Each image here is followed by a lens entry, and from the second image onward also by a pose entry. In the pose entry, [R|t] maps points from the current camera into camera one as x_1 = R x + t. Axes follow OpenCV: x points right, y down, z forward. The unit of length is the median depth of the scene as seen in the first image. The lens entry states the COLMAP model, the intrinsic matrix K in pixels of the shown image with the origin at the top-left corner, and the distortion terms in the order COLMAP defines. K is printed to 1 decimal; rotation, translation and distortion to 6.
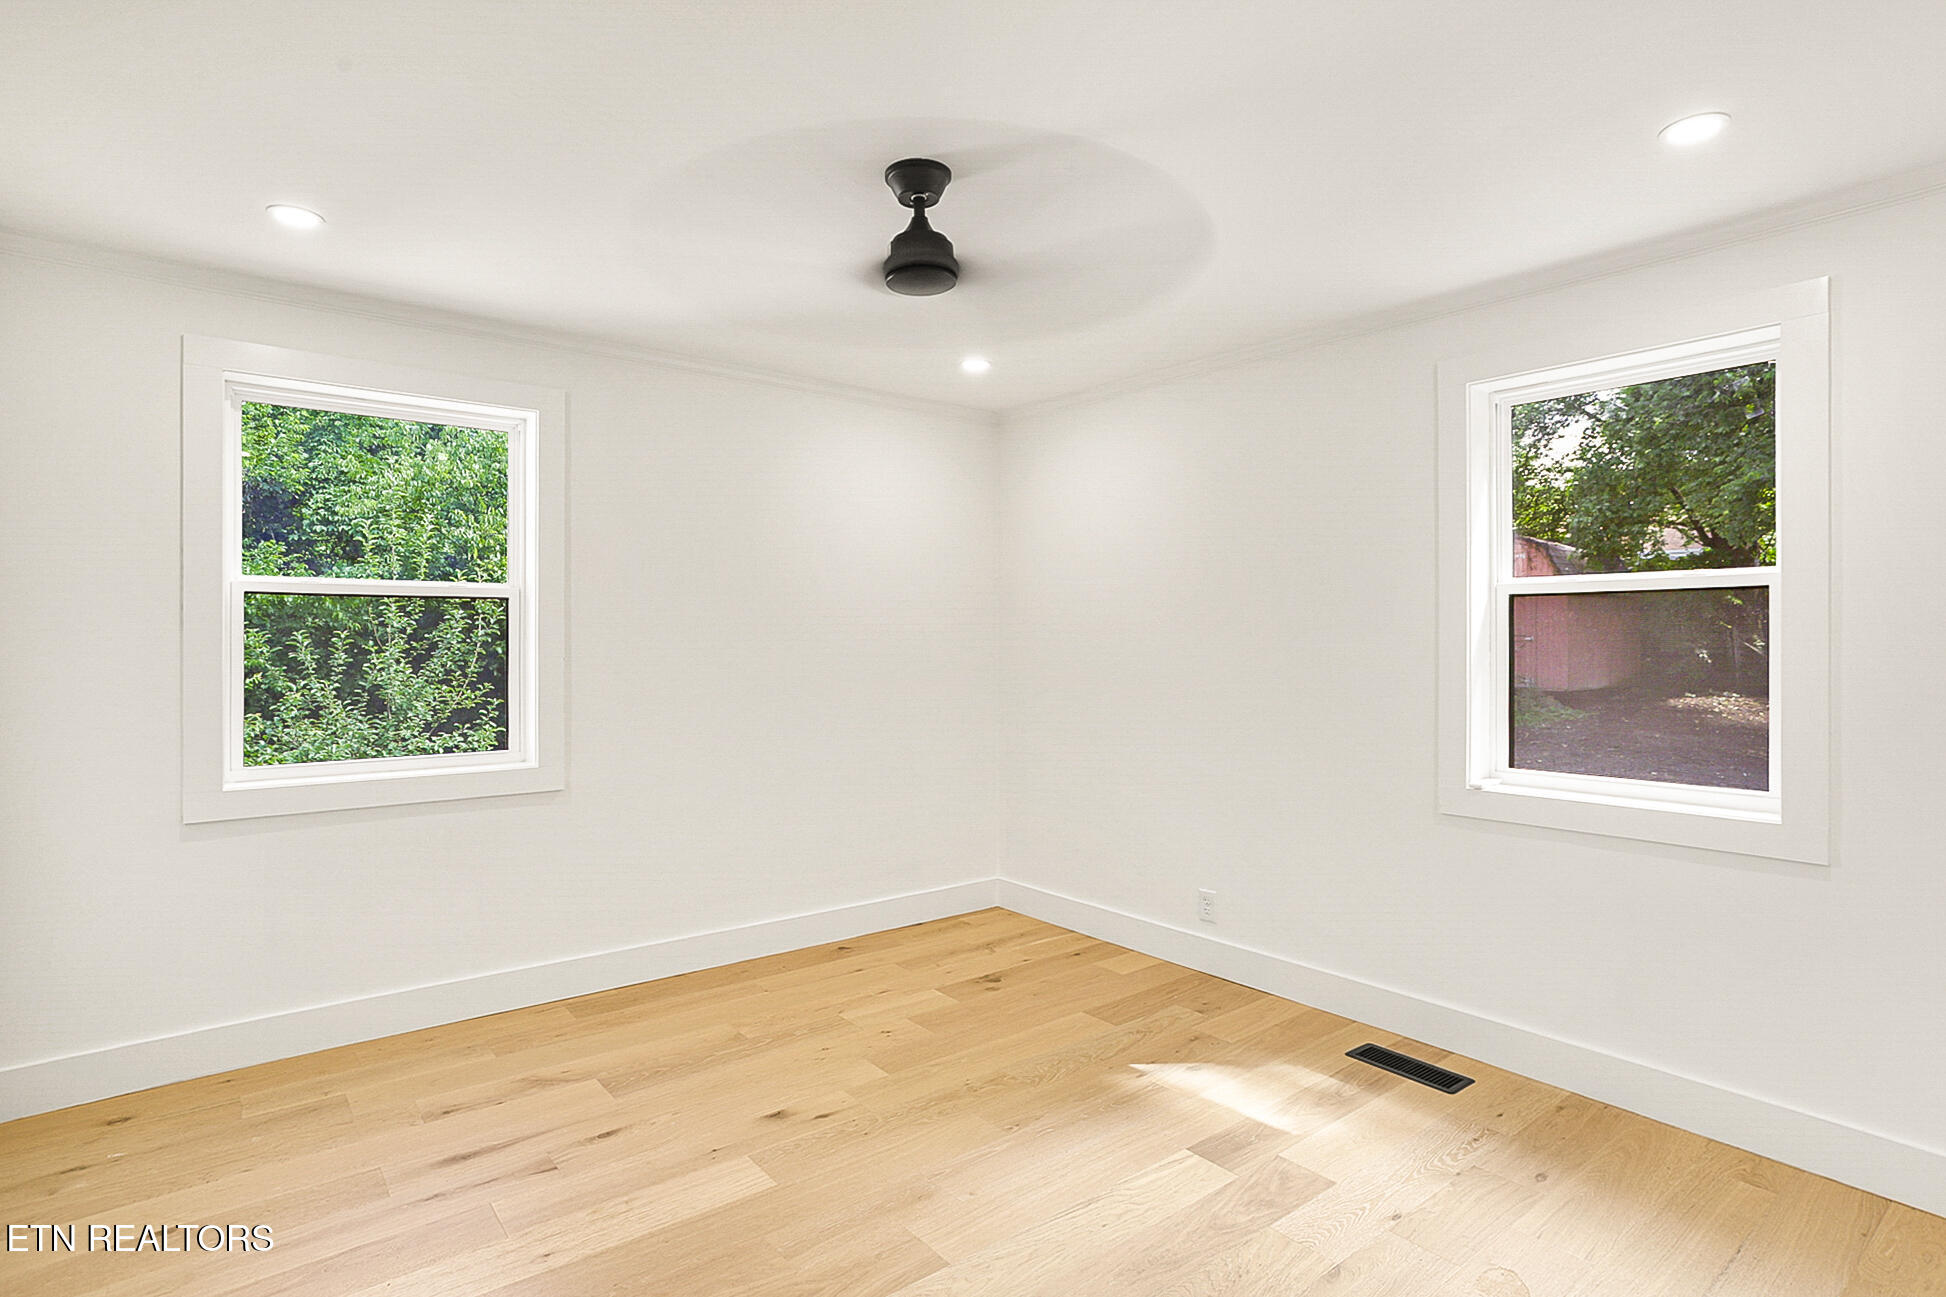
lens RADIAL K [[979.3, 0, 986.4], [0, 979.3, 644.6], [0, 0, 1]] dist [-0.049634, 0.033056]
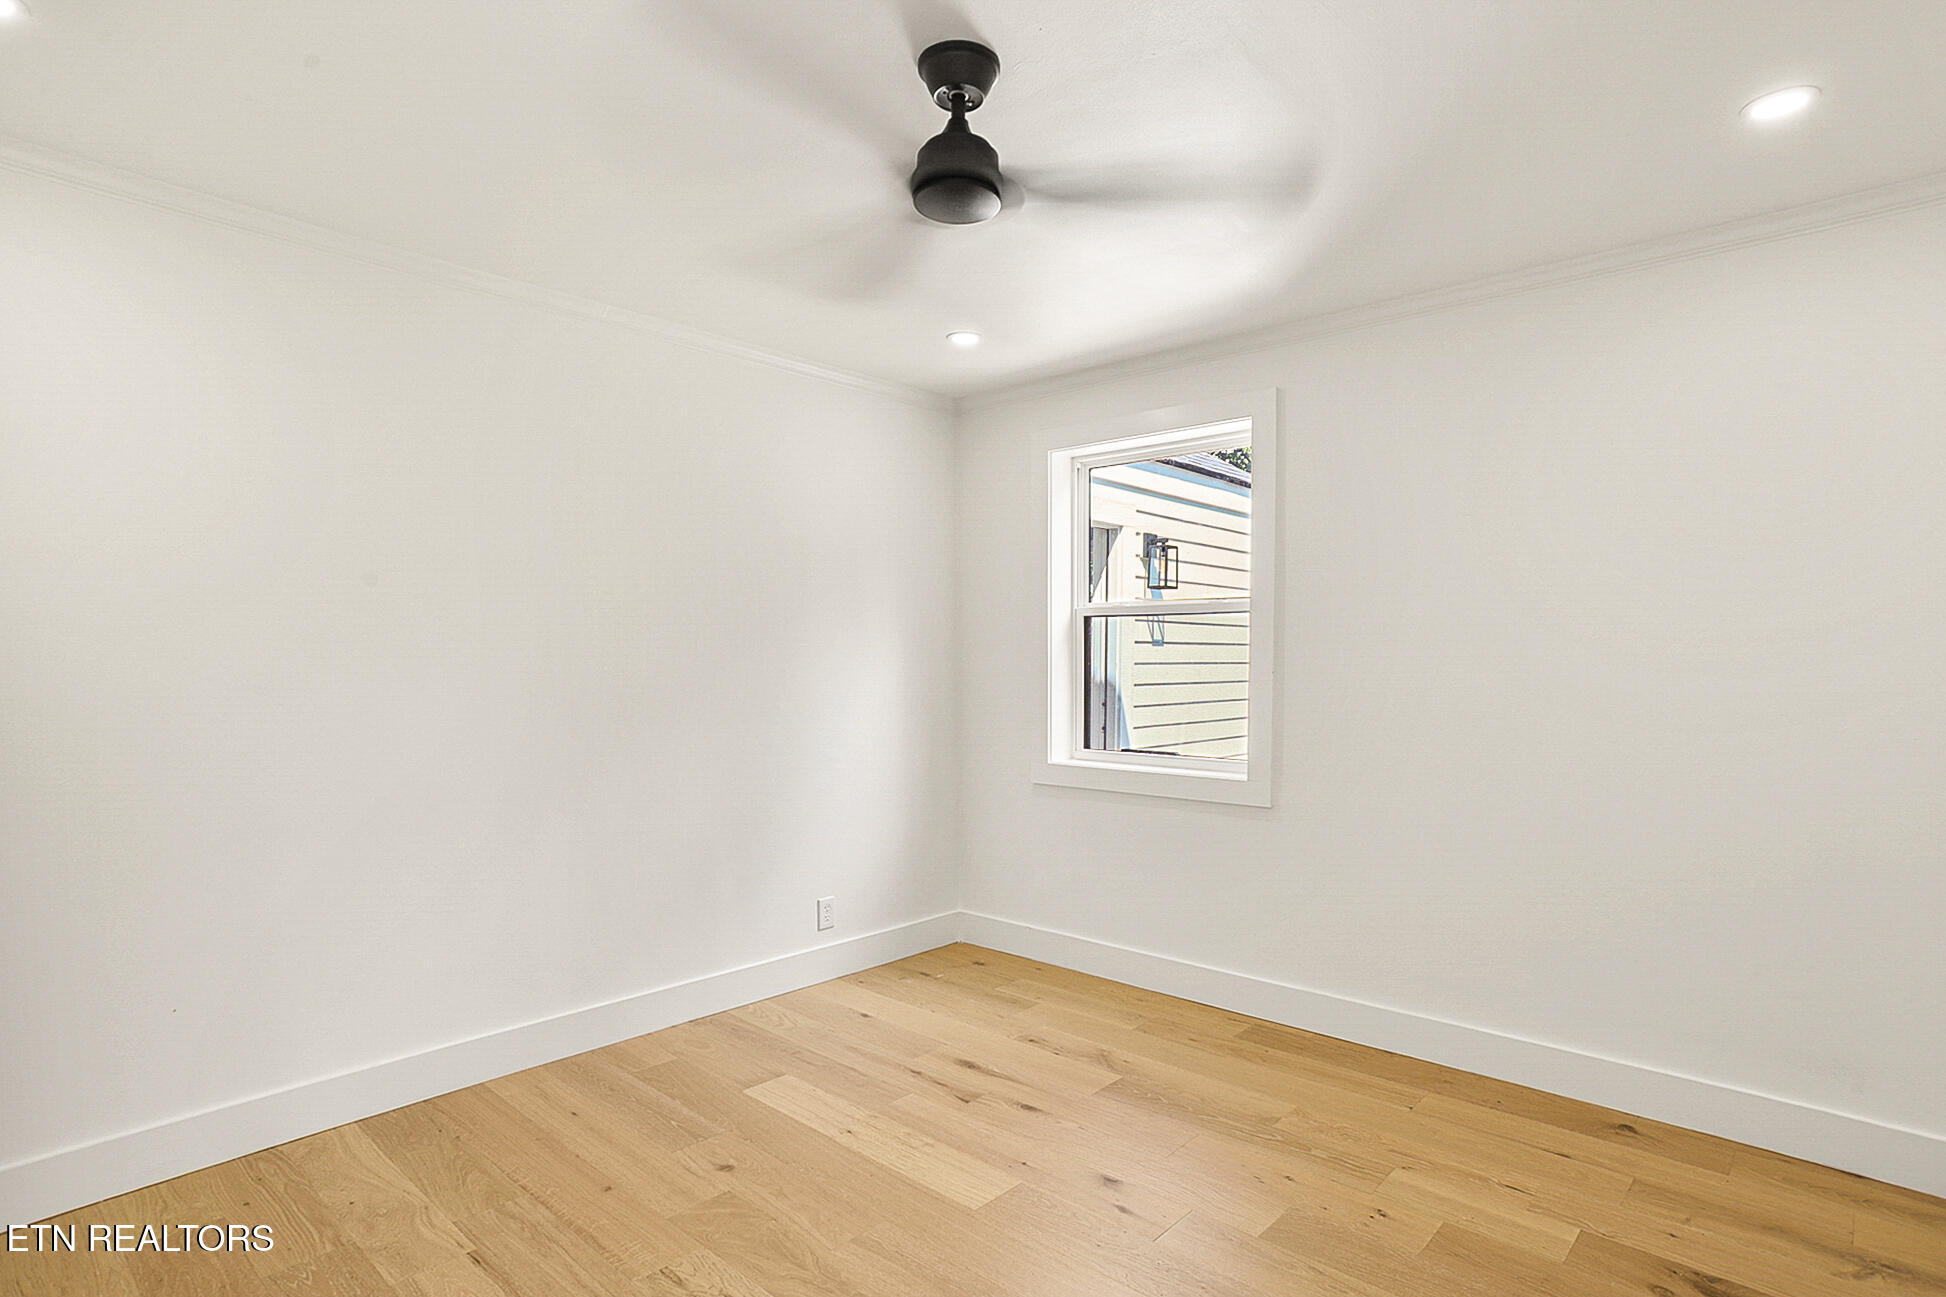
lens RADIAL K [[974.0, 0, 1008.6], [0, 974.0, 657.4], [0, 0, 1]] dist [0.002901, 0.000953]
pose [[0.188325, -0.004722, -0.982095, 0.623157], [-0.008456, 0.999944, -0.006429, 0.004885], [0.982070, 0.009515, 0.188274, 0.692381]]
